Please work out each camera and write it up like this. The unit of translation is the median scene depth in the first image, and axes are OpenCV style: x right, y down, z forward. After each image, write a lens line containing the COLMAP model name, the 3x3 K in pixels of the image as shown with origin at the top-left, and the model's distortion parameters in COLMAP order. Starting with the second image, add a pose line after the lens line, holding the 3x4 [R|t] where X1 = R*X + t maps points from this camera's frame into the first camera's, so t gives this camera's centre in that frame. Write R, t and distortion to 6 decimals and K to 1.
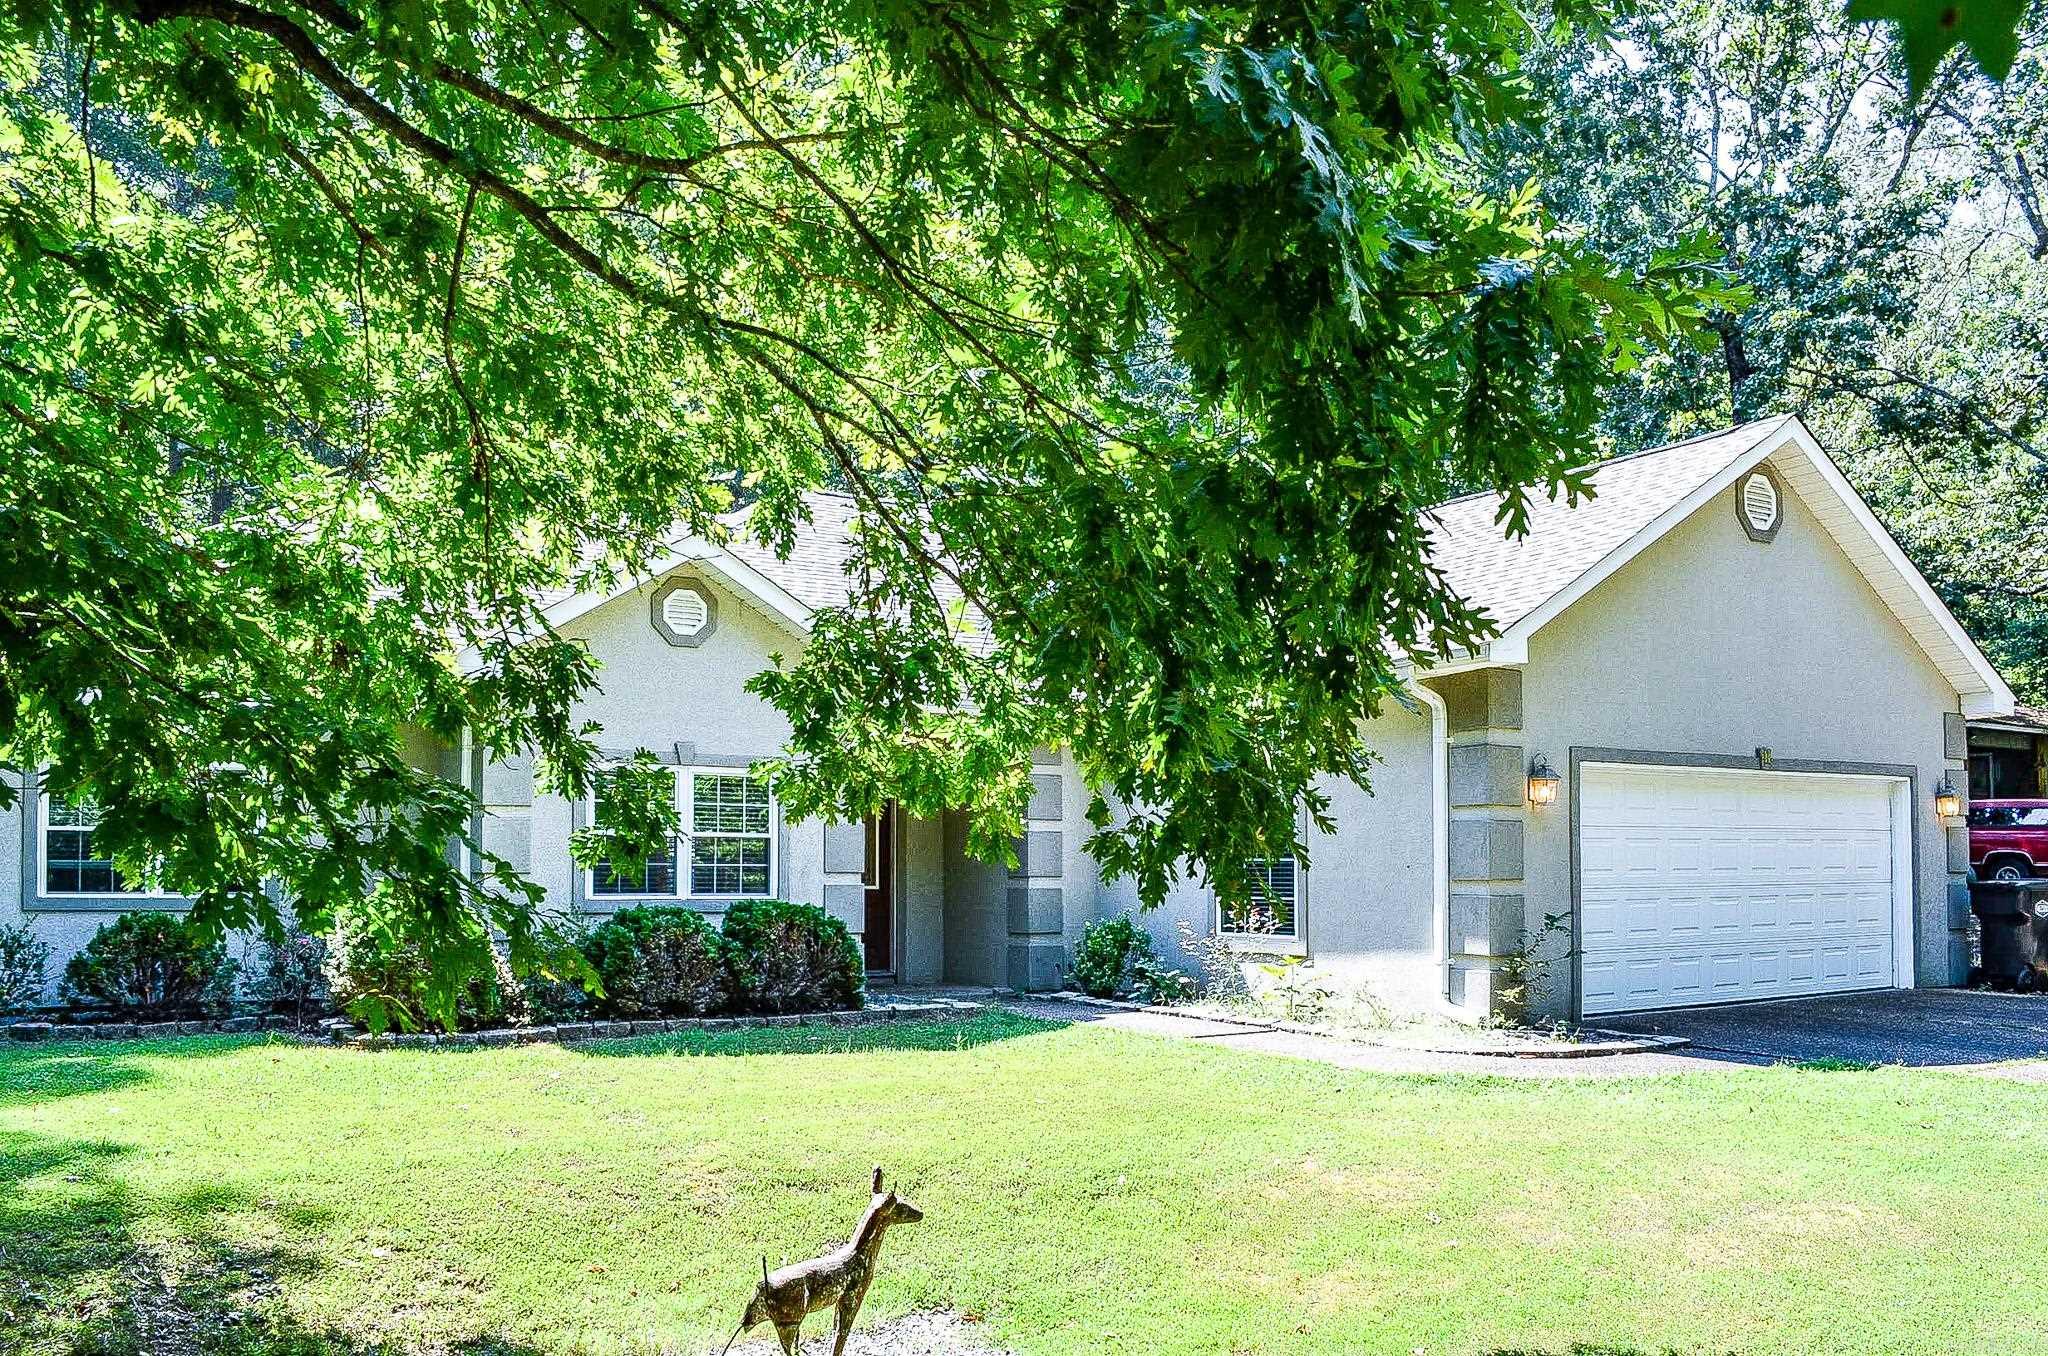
lens RADIAL K [[1644.6, 0, 1009.5], [0, 1644.6, 708.0], [0, 0, 1]] dist [-0.066925, 0.000088]
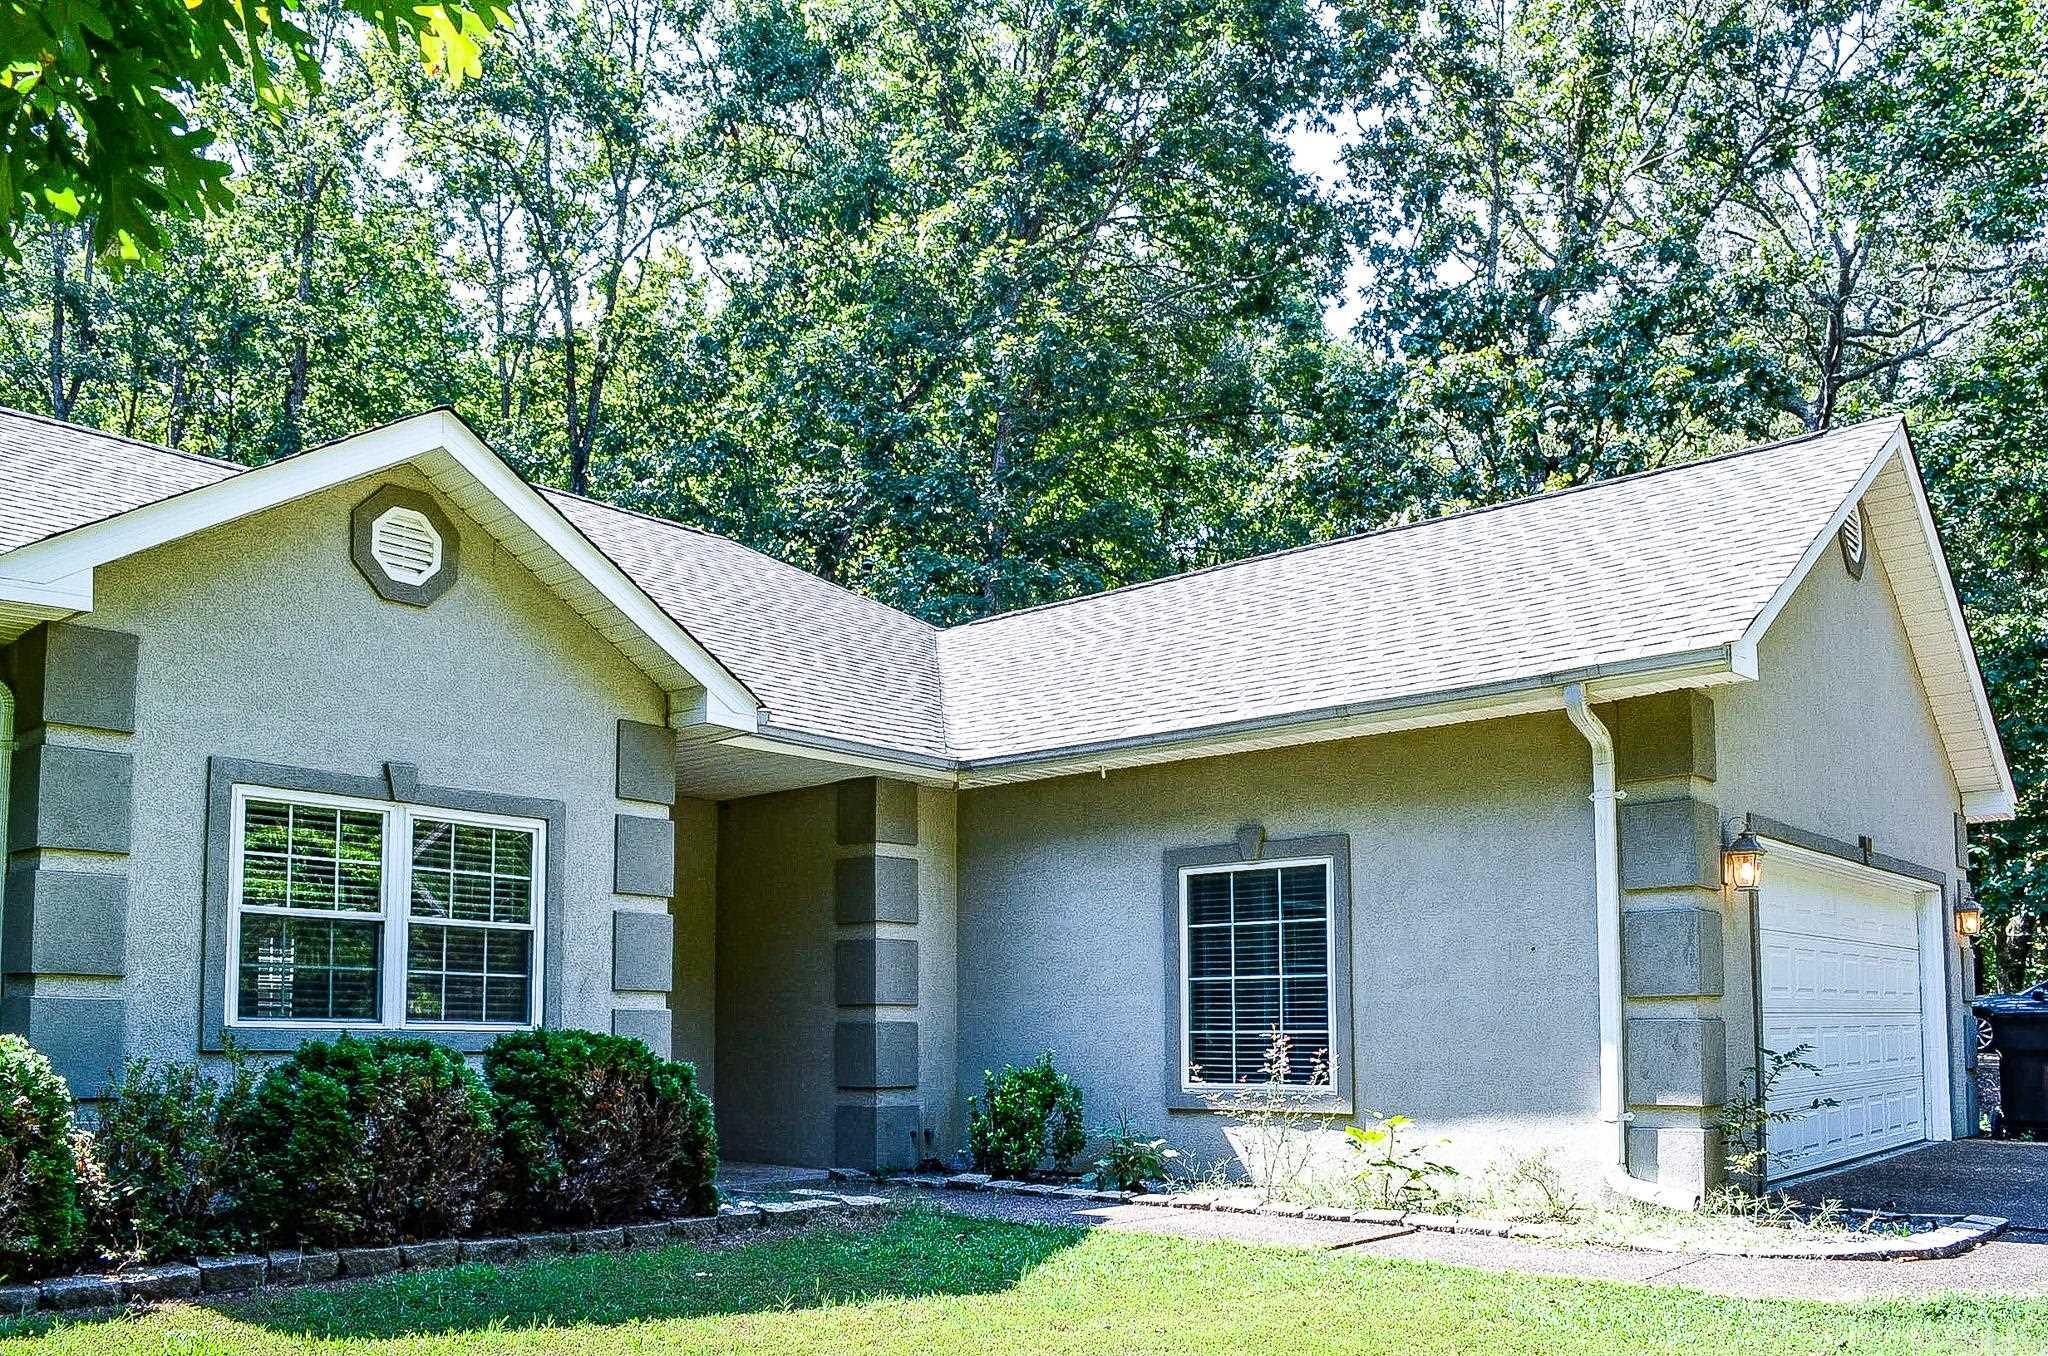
lens RADIAL K [[1696.9, 0, 1027.1], [0, 1696.9, 829.3], [0, 0, 1]] dist [-0.087050, 0.010579]
pose [[0.955694, 0.034409, 0.292344, -0.170511], [-0.028432, 0.999291, -0.024671, 0.057155], [-0.292986, 0.015266, 0.955995, 0.387423]]
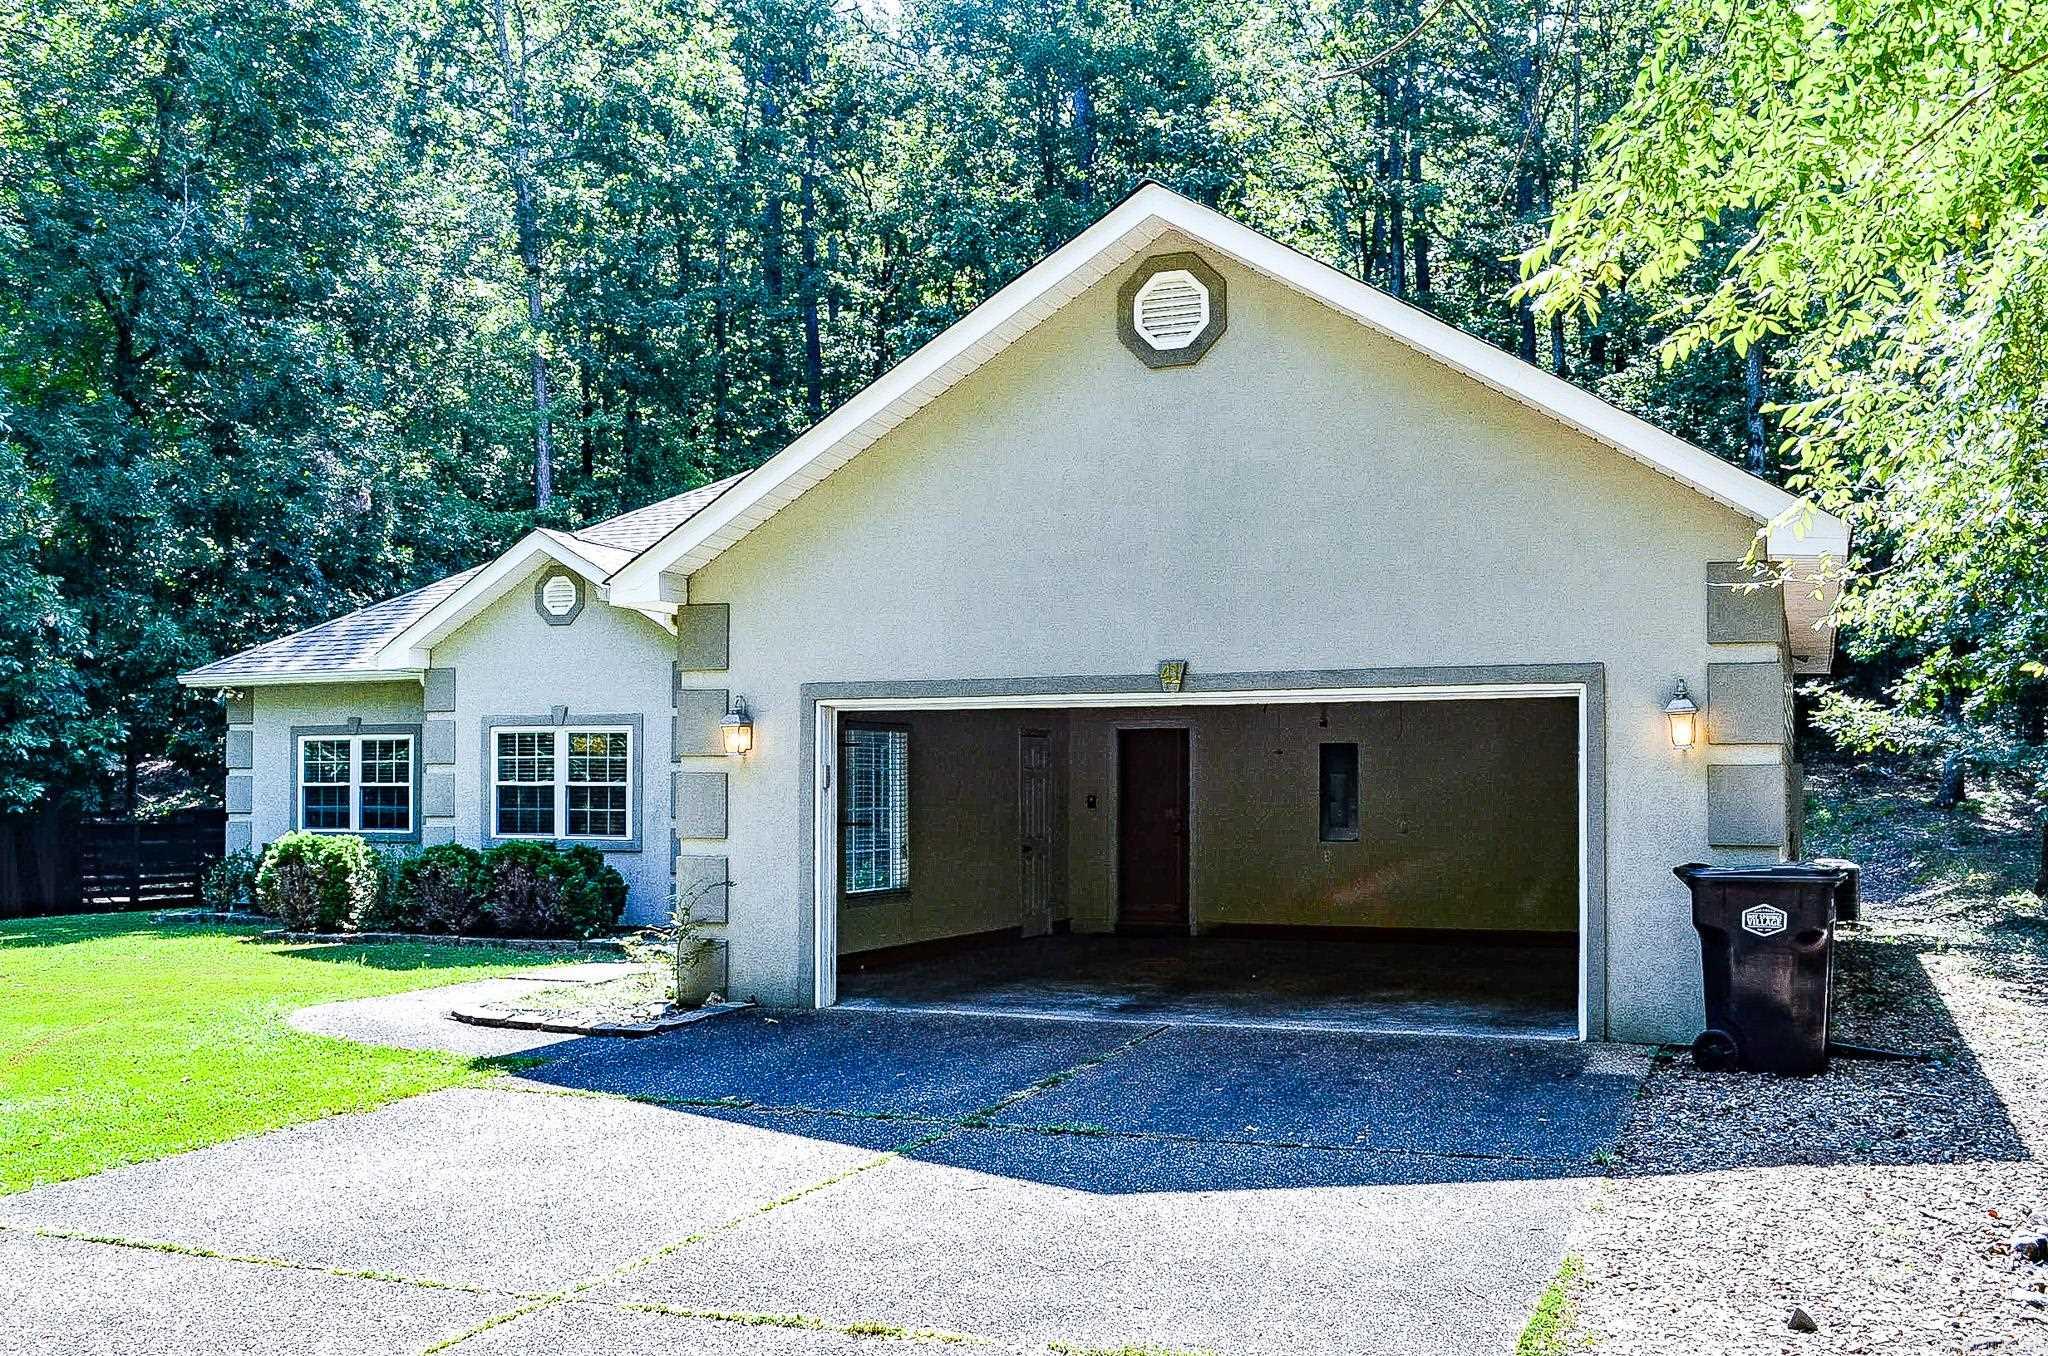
lens RADIAL K [[1921.8, 0, 1024.0], [0, 1921.8, 678.0], [0, 0, 1]] dist [-0.022444, -0.012747]
pose [[0.578207, -0.046496, -0.814564, 1.207256], [0.082263, 0.996609, 0.001506, 0.027982], [0.811732, -0.067879, 0.580071, 0.506445]]
